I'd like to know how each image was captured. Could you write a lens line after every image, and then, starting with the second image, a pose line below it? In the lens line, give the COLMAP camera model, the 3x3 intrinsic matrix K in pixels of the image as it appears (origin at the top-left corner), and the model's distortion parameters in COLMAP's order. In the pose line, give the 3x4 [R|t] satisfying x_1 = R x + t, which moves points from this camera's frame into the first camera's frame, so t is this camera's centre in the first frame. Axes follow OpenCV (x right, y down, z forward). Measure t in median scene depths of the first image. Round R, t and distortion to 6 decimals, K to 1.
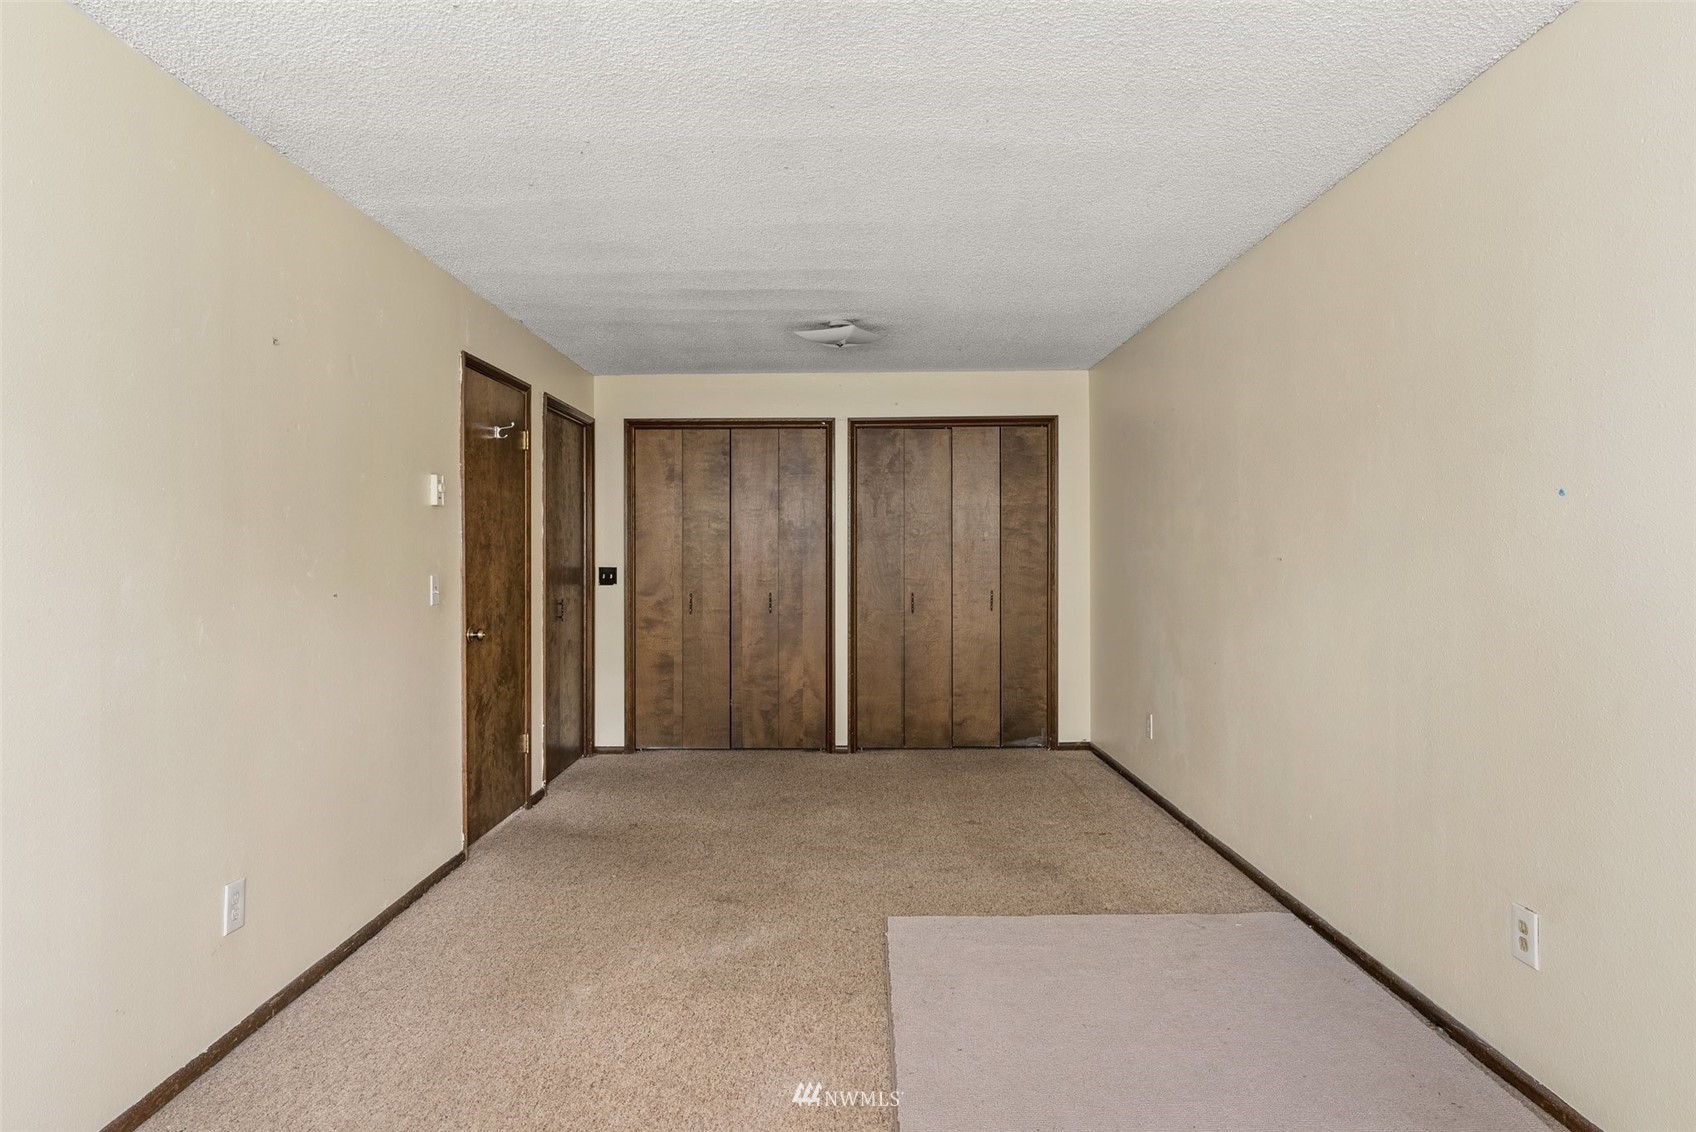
lens RADIAL K [[981.2, 0, 848.0], [0, 981.2, 566.0], [0, 0, 1]] dist [-0.000086, -0.000030]
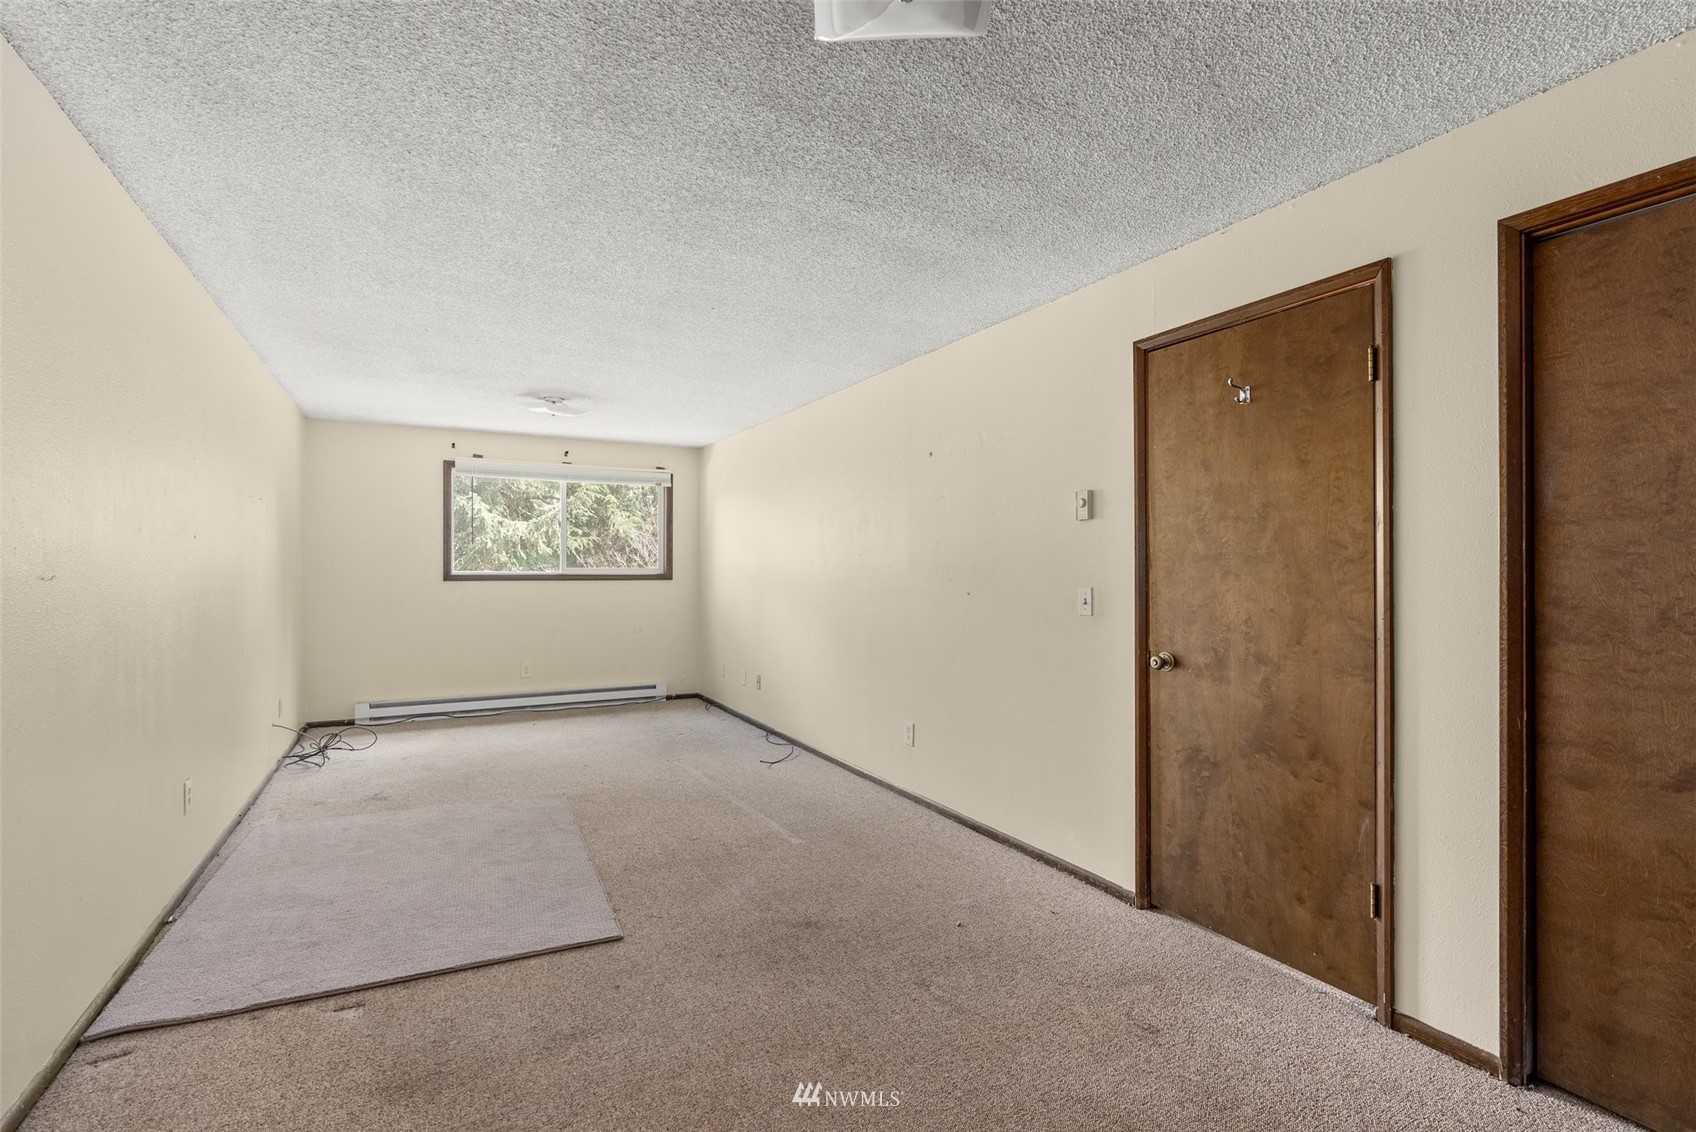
lens RADIAL K [[757.9, 0, 848.0], [0, 757.9, 566.0], [0, 0, 1]] dist [0.000899, 0.000105]
pose [[-0.873832, 0.000126, -0.486229, 0.234285], [-0.005298, 0.999938, 0.009779, -0.026061], [0.486200, 0.011121, -0.873777, 1.908310]]
